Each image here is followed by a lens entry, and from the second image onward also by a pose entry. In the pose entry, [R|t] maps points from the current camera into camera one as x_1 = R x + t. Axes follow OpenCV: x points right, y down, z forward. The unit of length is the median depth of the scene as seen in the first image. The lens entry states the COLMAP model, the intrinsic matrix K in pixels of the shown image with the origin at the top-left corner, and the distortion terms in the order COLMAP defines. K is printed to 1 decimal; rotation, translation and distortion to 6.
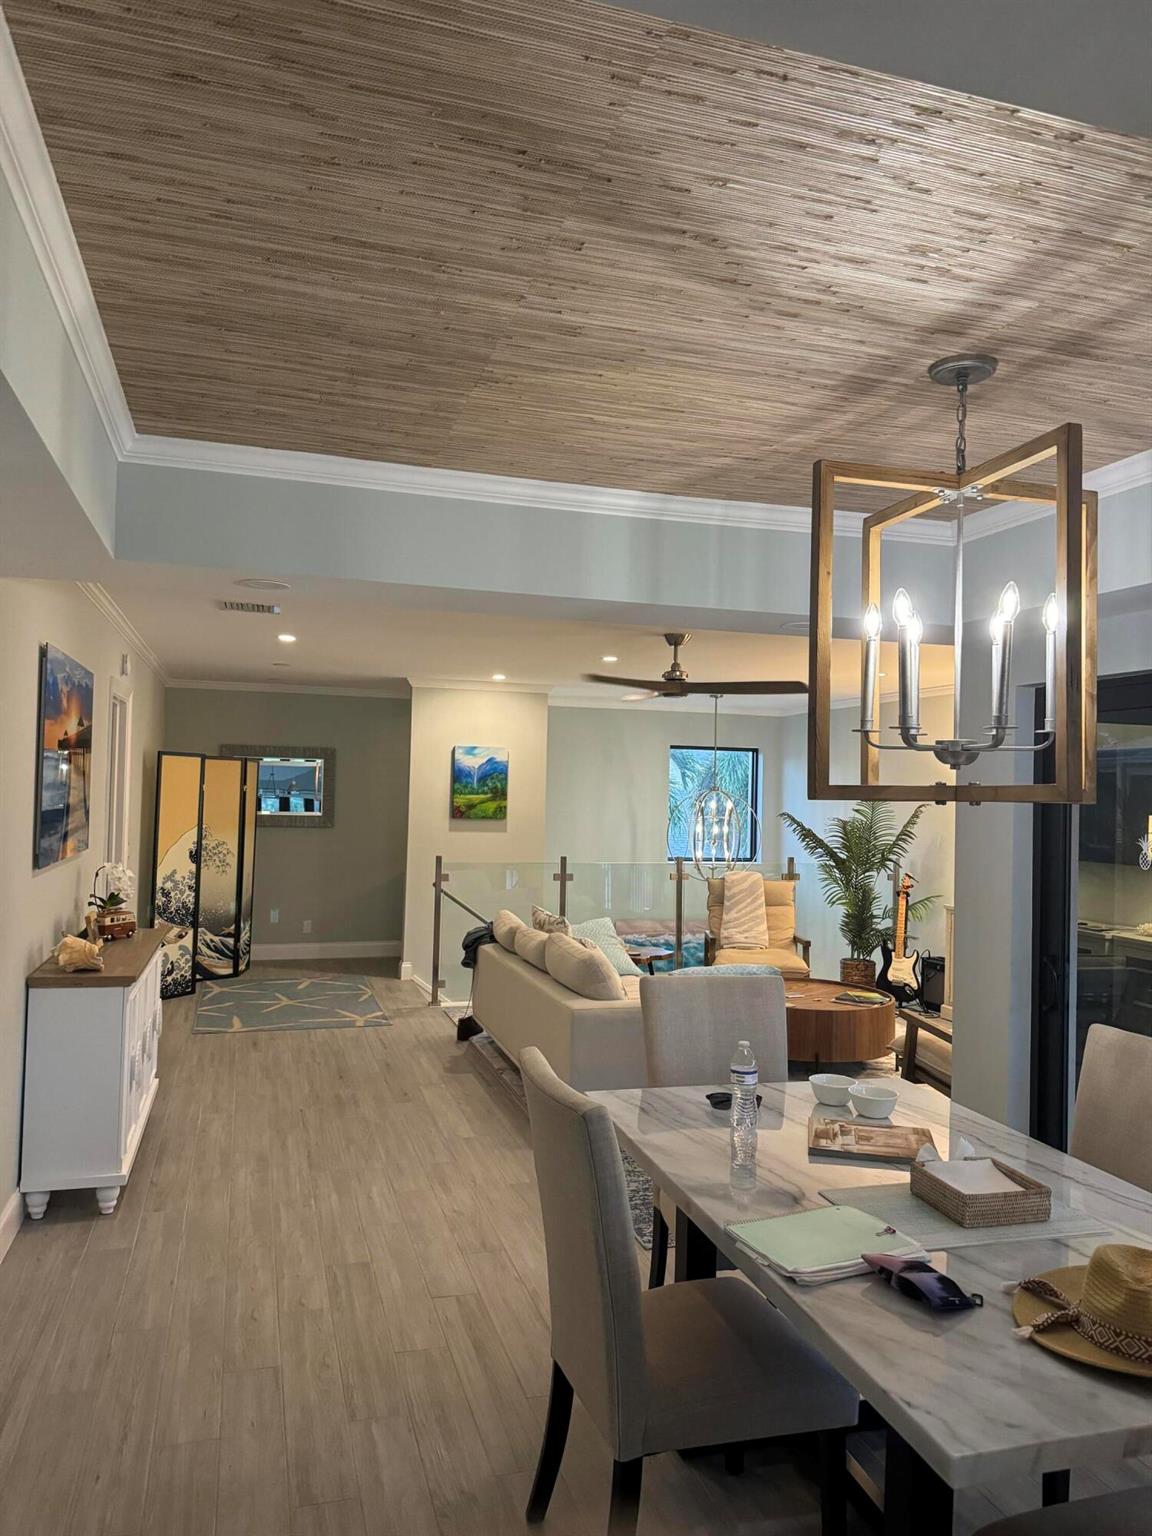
lens RADIAL K [[1088.6, 0, 576.0], [0, 1088.6, 768.0], [0, 0, 1]] dist [0.046865, -0.000379]
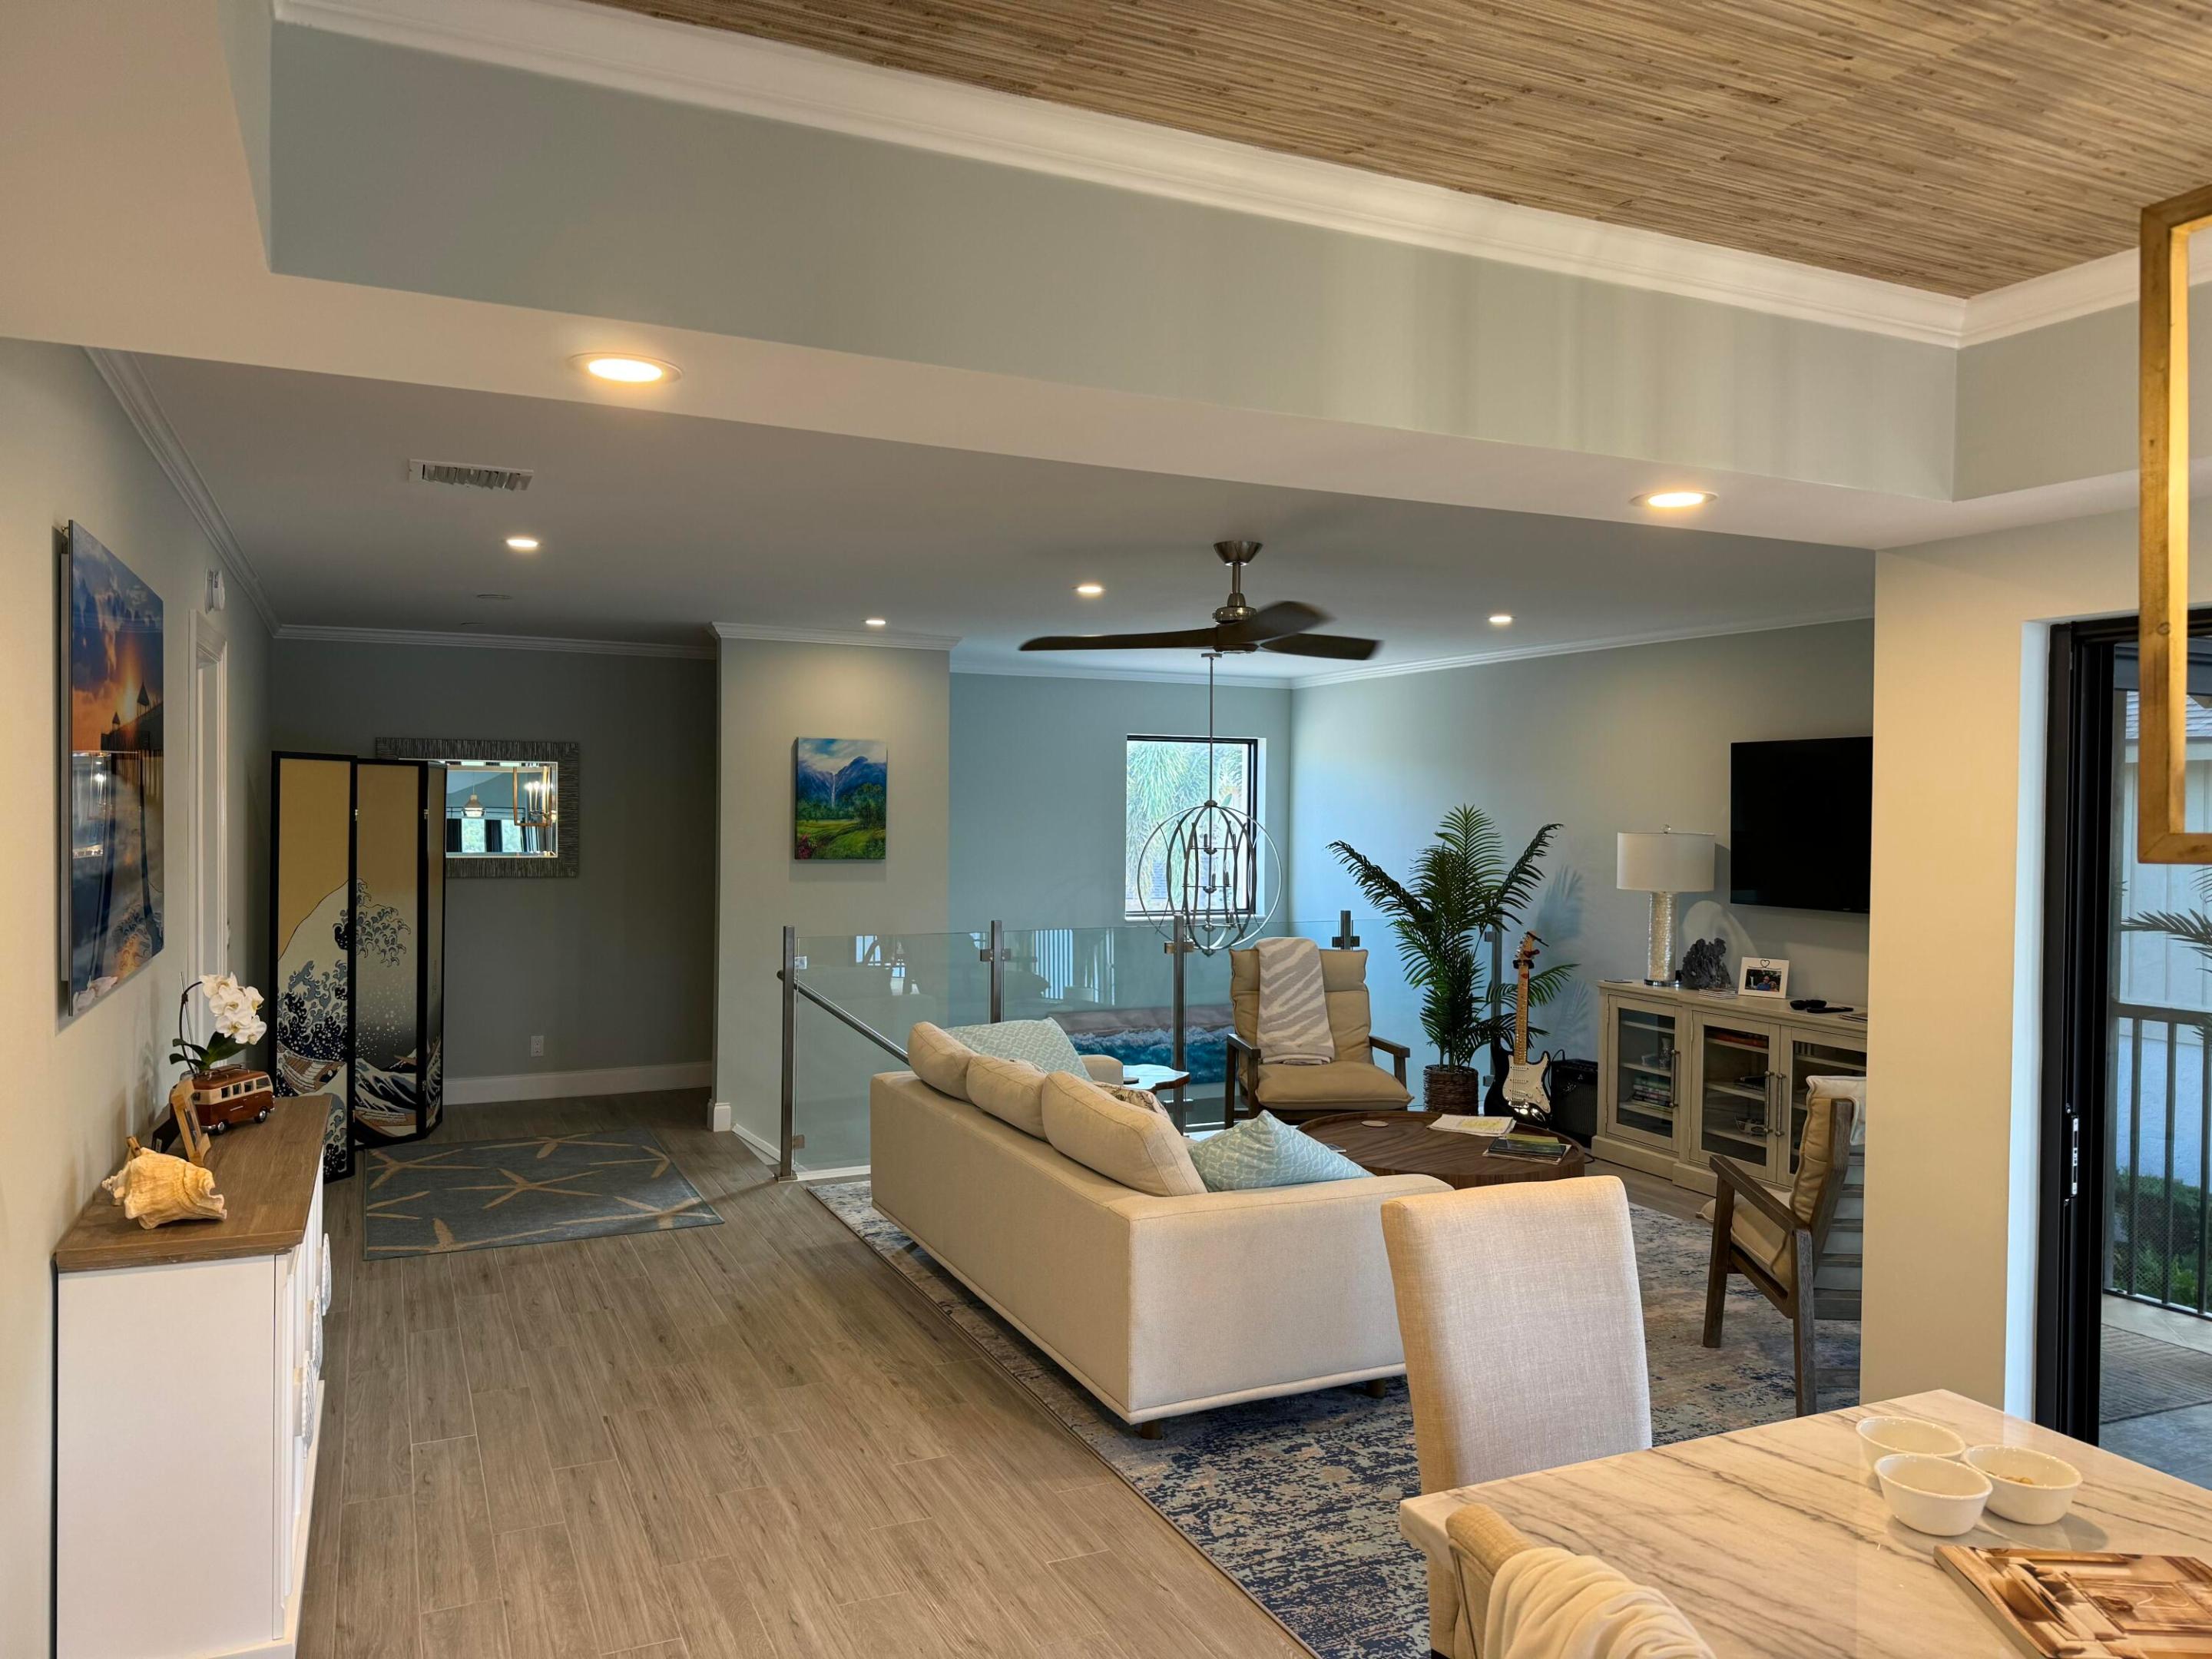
lens RADIAL K [[1547.9, 0, 1106.0], [0, 1547.9, 829.5], [0, 0, 1]] dist [0.006907, -0.000734]
pose [[0.988349, -0.017017, 0.151249, -0.081527], [0.010821, 0.999072, 0.041692, -0.004199], [-0.151818, -0.039570, 0.987616, 0.153651]]
